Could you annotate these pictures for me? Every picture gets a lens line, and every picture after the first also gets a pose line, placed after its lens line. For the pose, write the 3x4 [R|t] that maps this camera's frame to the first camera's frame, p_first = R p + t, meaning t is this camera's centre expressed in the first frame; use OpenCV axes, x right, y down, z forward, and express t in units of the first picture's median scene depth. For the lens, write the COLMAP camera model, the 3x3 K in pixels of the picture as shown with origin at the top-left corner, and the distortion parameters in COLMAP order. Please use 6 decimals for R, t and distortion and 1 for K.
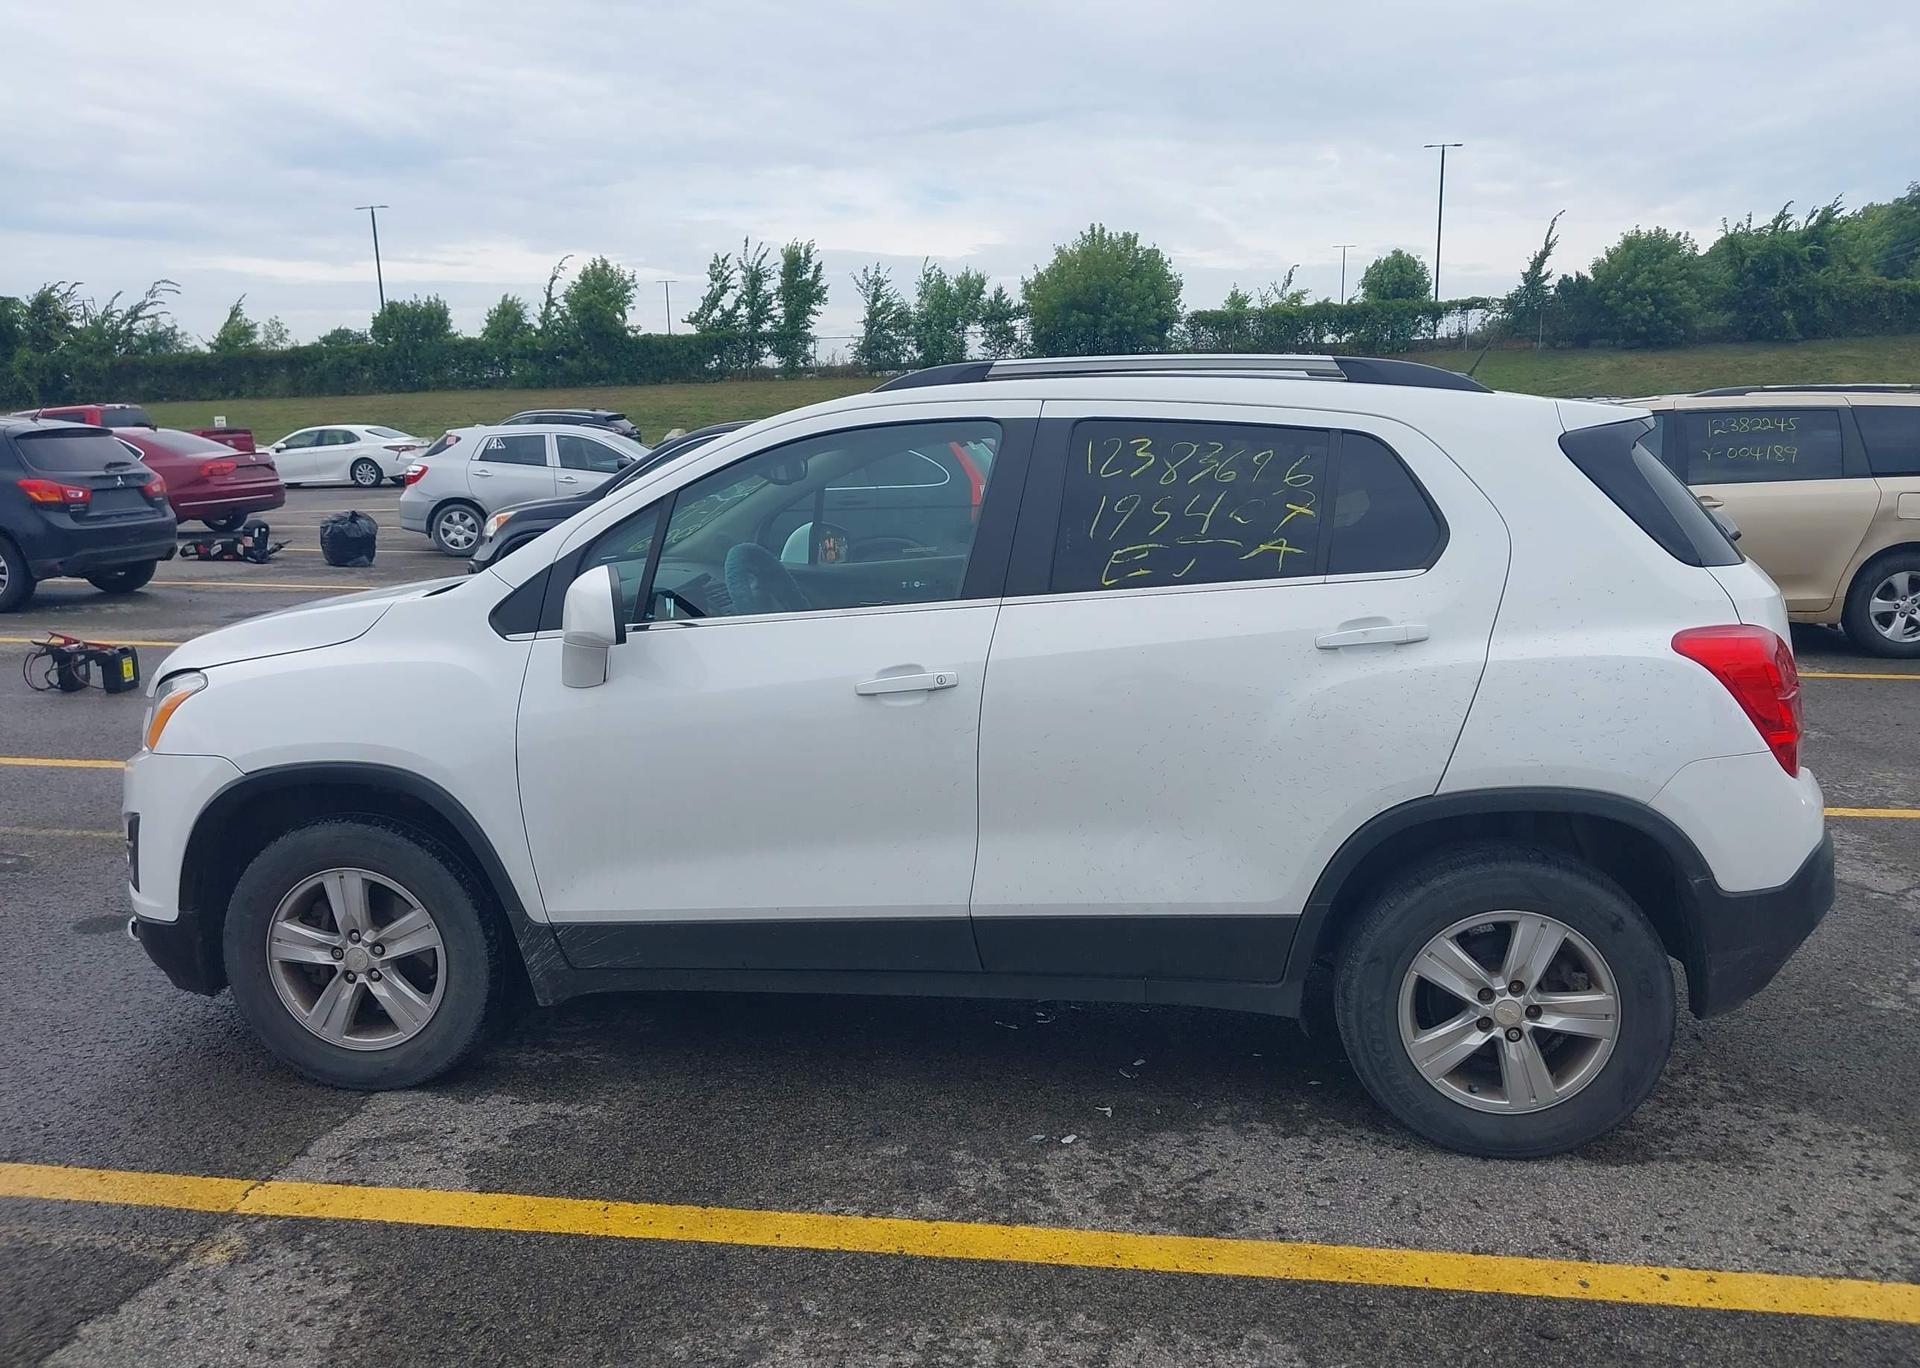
lens RADIAL K [[1523.0, 0, 985.1], [0, 1523.0, 691.0], [0, 0, 1]] dist [0.023020, -0.032996]
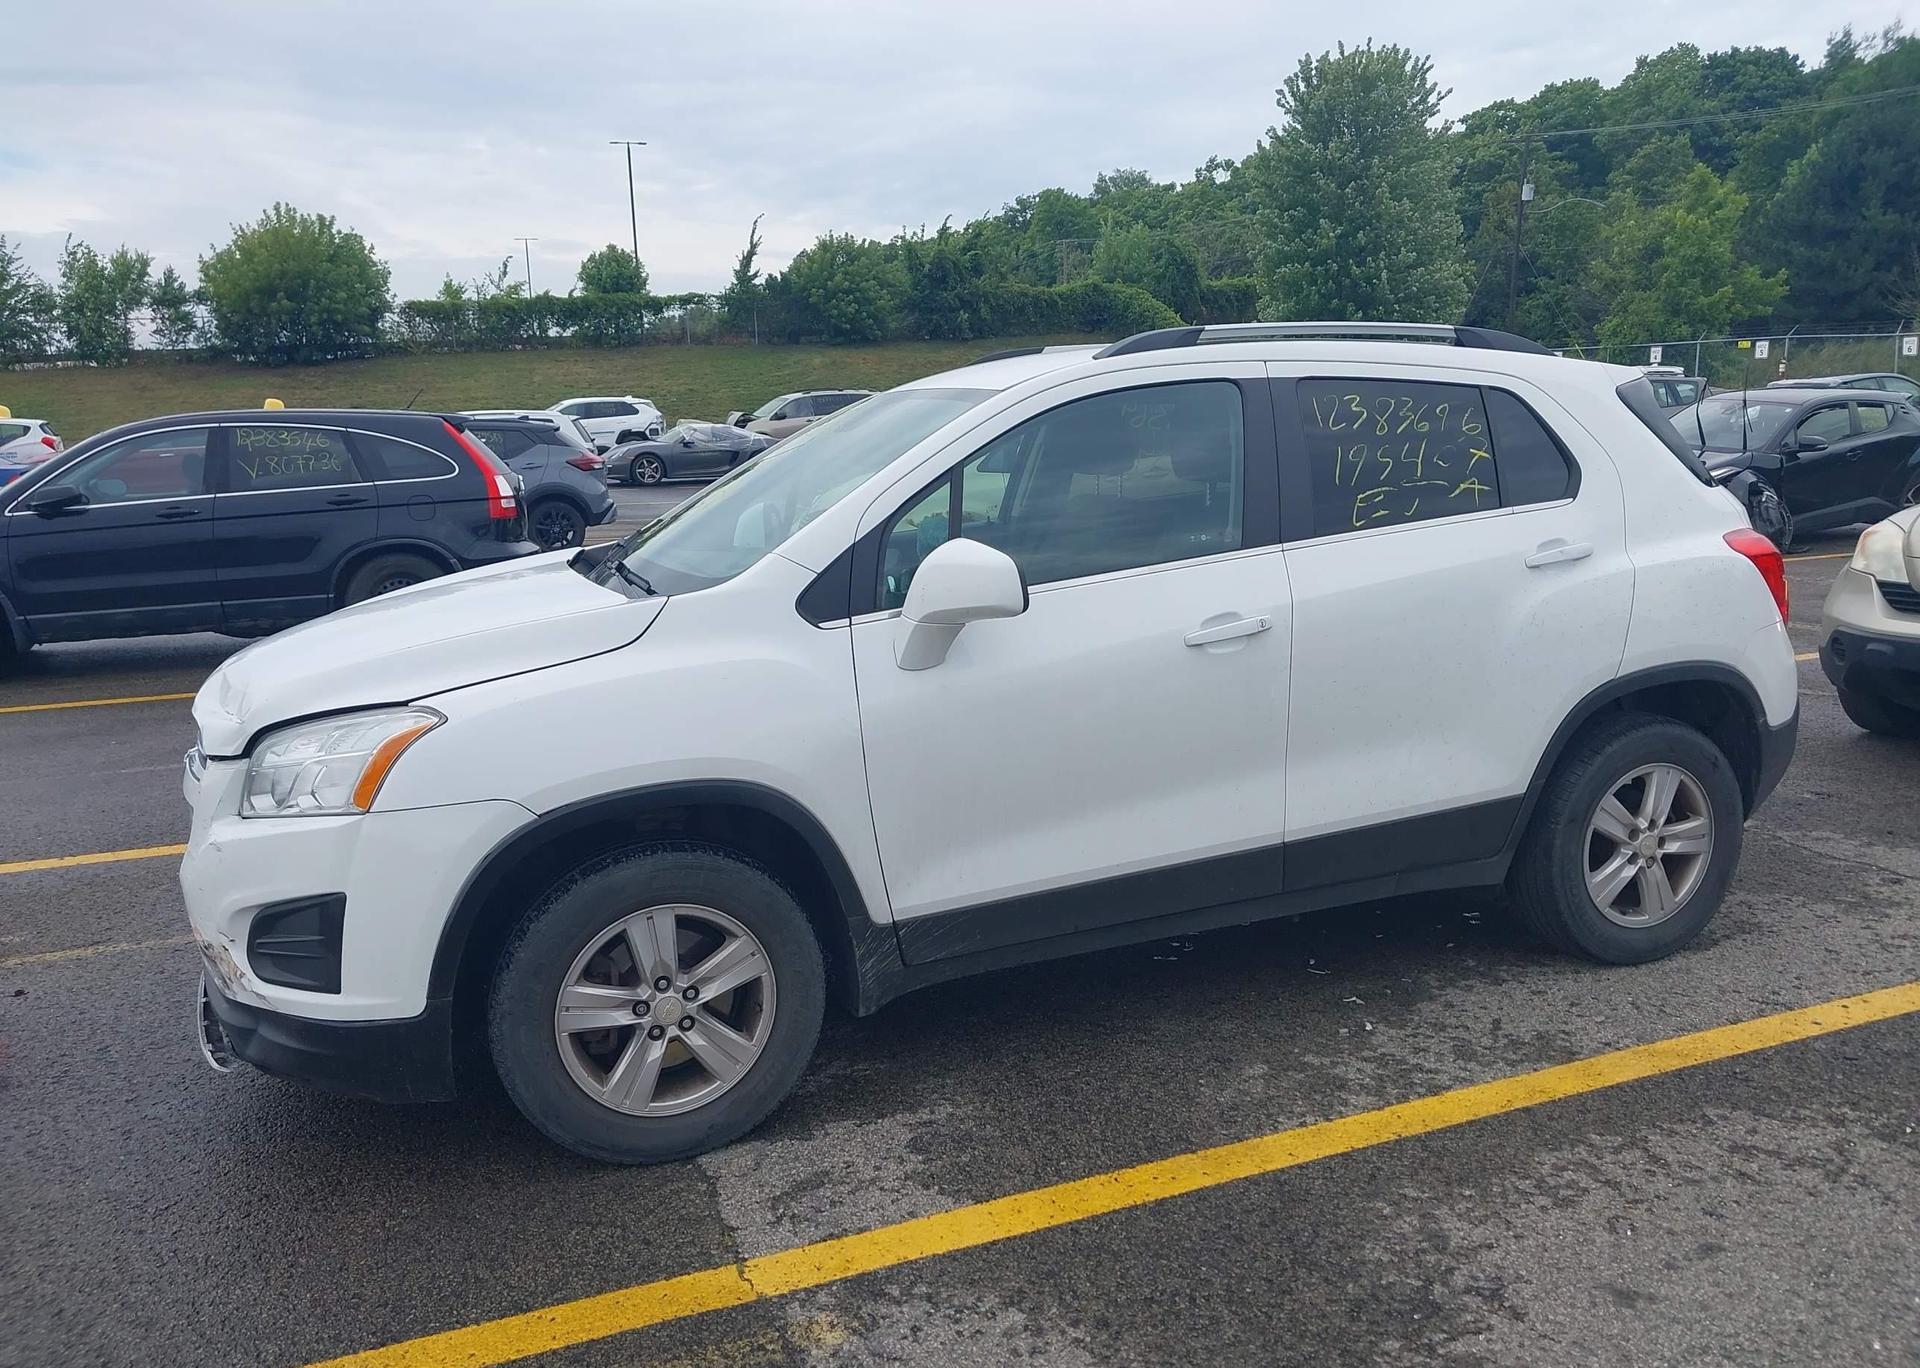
lens RADIAL K [[1518.4, 0, 996.0], [0, 1518.4, 685.1], [0, 0, 1]] dist [0.026300, -0.038954]
pose [[0.863624, -0.106041, 0.492858, -0.188434], [0.106067, 0.993965, 0.027999, -0.003731], [-0.492852, 0.028095, 0.869659, 0.042370]]
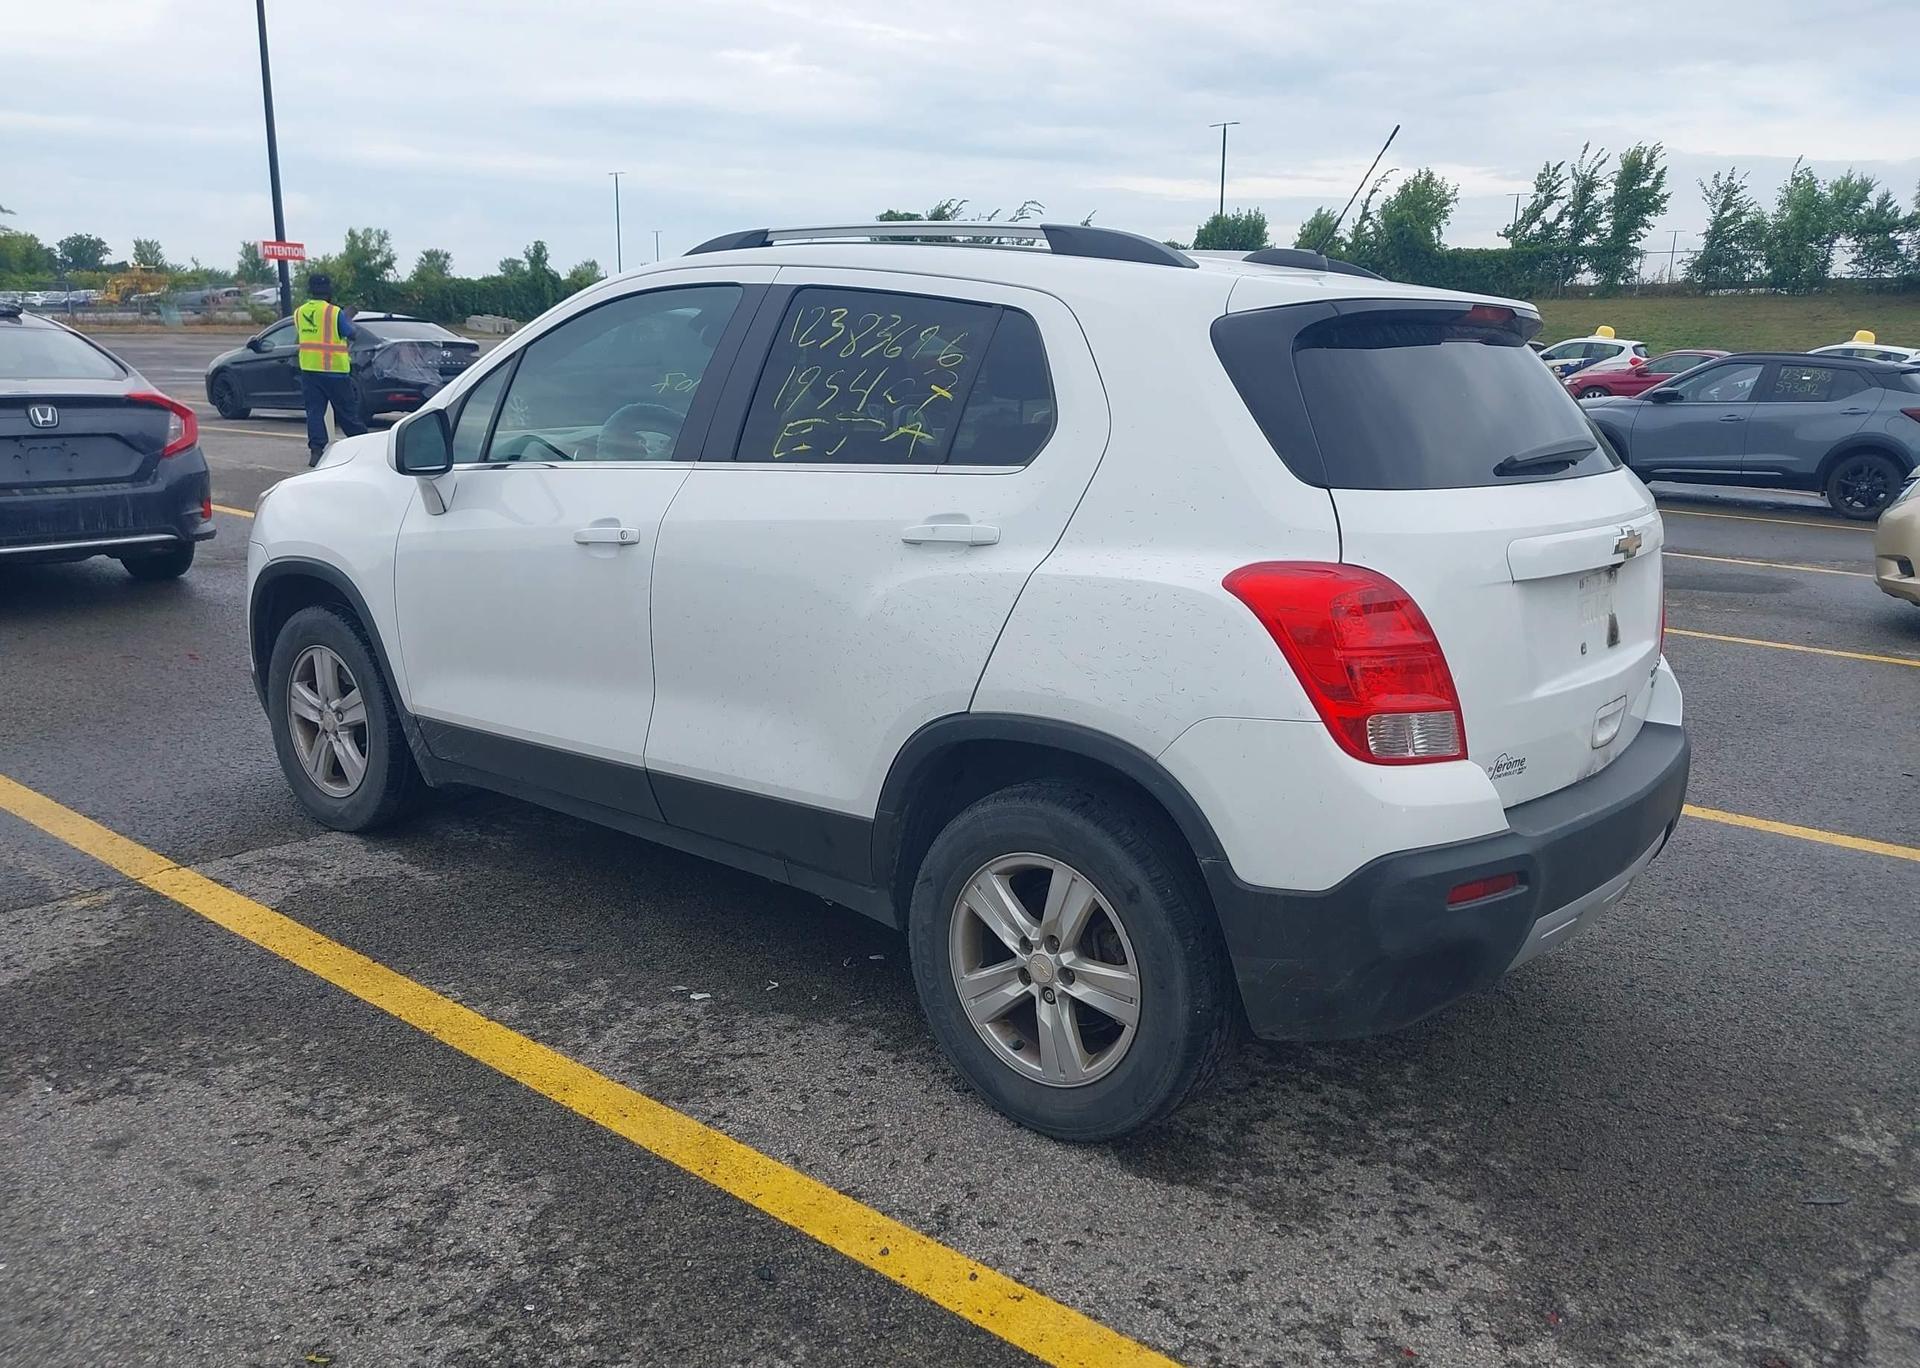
lens RADIAL K [[1519.0, 0, 976.0], [0, 1519.0, 689.4], [0, 0, 1]] dist [0.029478, -0.037110]
pose [[0.856701, 0.149271, -0.493742, 0.185471], [-0.124040, 0.988741, 0.083699, -0.005489], [0.500676, -0.010461, 0.865571, 0.054894]]
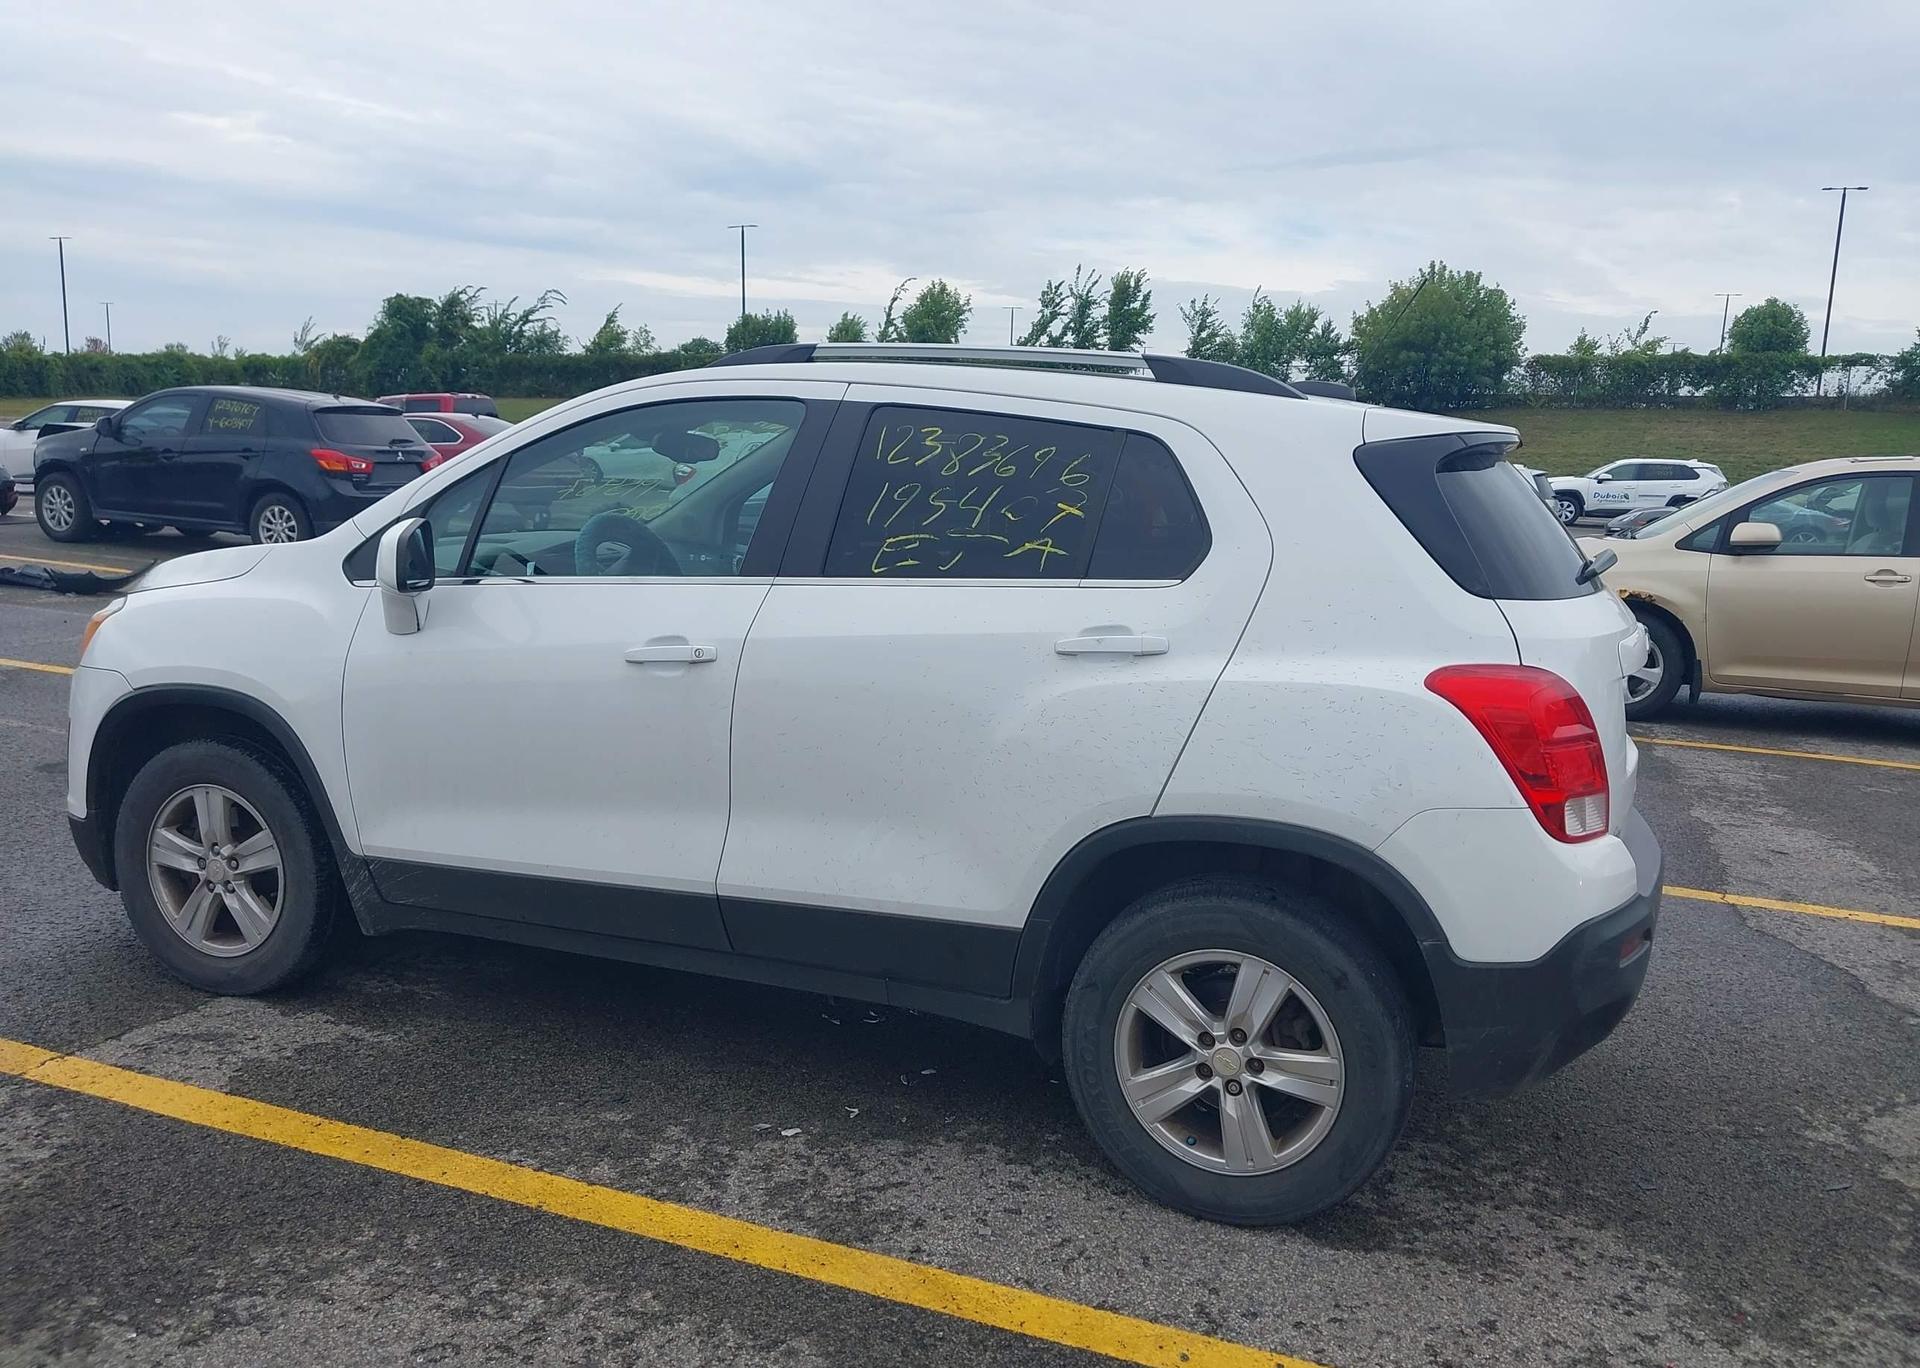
lens RADIAL K [[1519.0, 0, 976.0], [0, 1519.0, 689.4], [0, 0, 1]] dist [0.029478, -0.037110]
pose [[0.972909, 0.089873, -0.213005, 0.095115], [-0.094056, 0.995521, -0.009564, 0.002192], [0.211191, 0.029339, 0.977004, 0.015383]]
